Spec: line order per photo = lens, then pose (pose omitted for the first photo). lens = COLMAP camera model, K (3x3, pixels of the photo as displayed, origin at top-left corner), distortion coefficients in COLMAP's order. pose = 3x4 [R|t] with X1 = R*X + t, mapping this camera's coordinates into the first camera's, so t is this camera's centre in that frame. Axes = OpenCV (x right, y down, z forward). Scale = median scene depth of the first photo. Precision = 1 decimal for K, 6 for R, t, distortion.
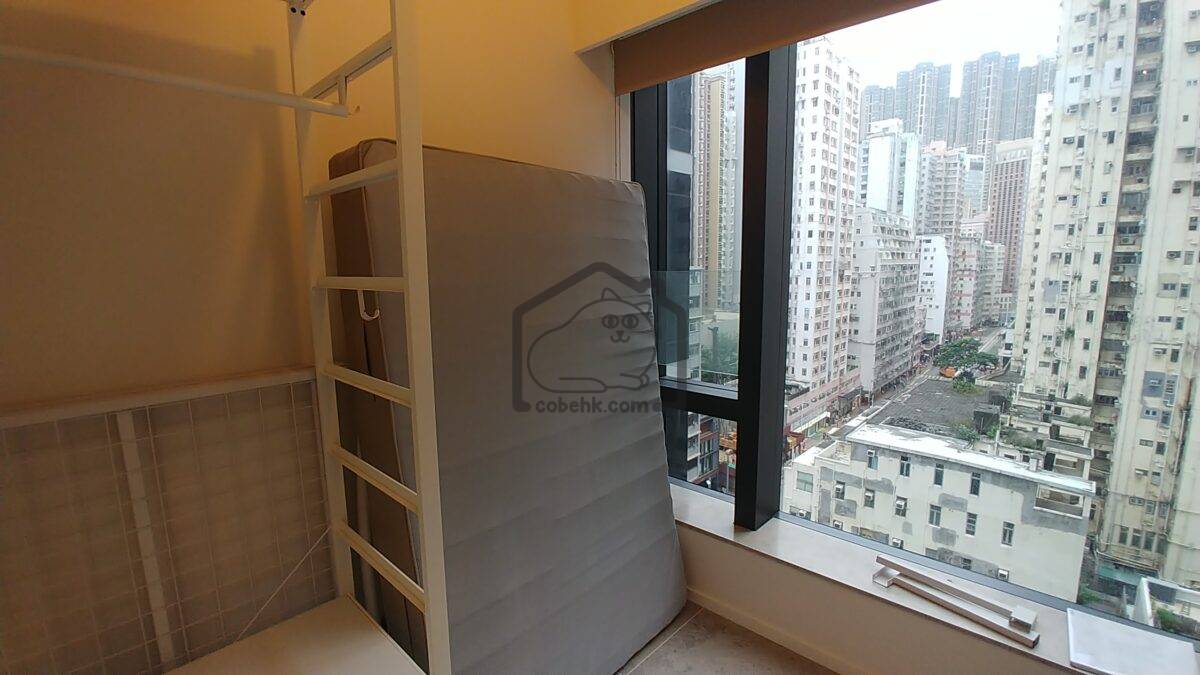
lens RADIAL K [[522.2, 0, 595.0], [0, 522.2, 341.2], [0, 0, 1]] dist [-0.021997, 0.002301]
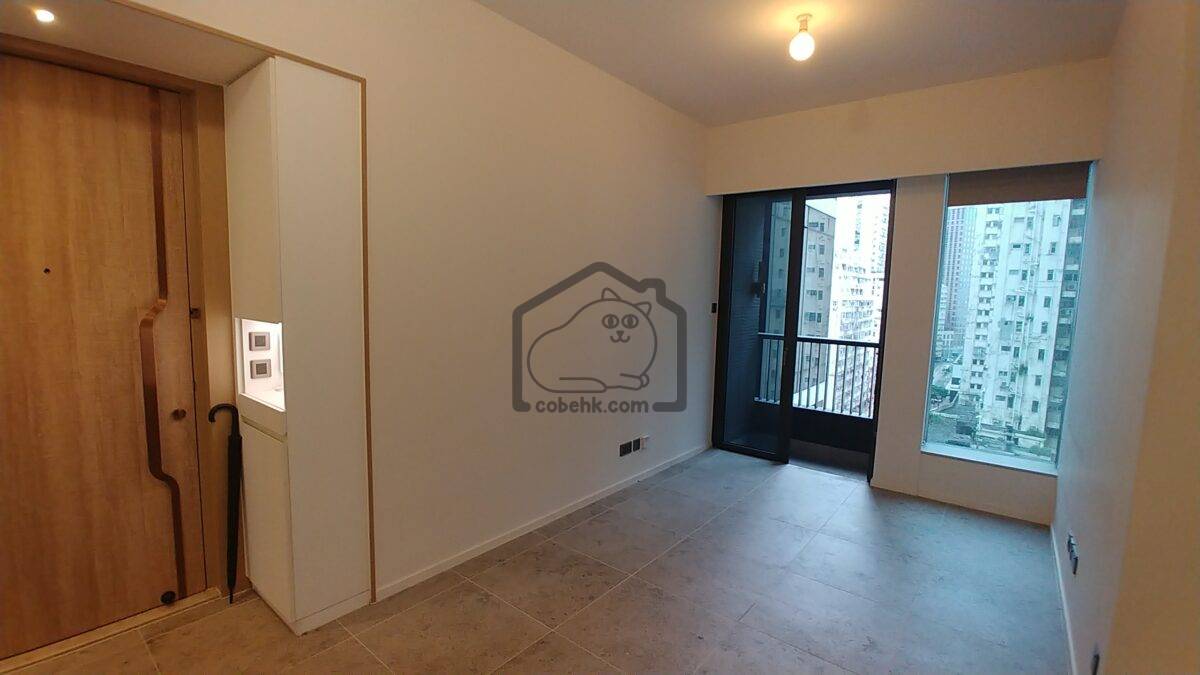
lens RADIAL K [[522.2, 0, 595.3], [0, 522.2, 341.1], [0, 0, 1]] dist [-0.021997, 0.002301]
pose [[0.996228, 0.034102, 0.079791, -0.065276], [-0.030413, 0.998432, -0.047002, 0.002628], [-0.081269, 0.044398, 0.995703, -0.011125]]
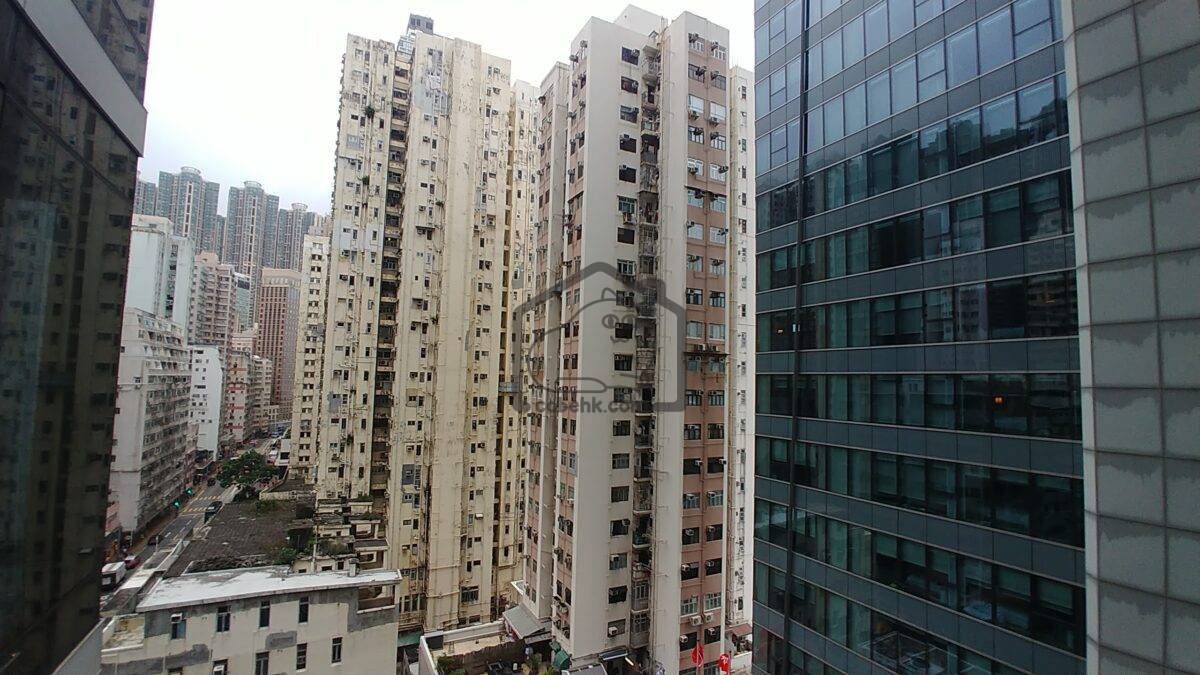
lens RADIAL K [[522.2, 0, 593.9], [0, 522.2, 346.4], [0, 0, 1]] dist [-0.021997, 0.002301]
pose [[0.332786, 0.085212, 0.939144, -0.008166], [0.110061, 0.985593, -0.128426, -0.011948], [-0.936557, 0.146102, 0.318613, 0.086127]]
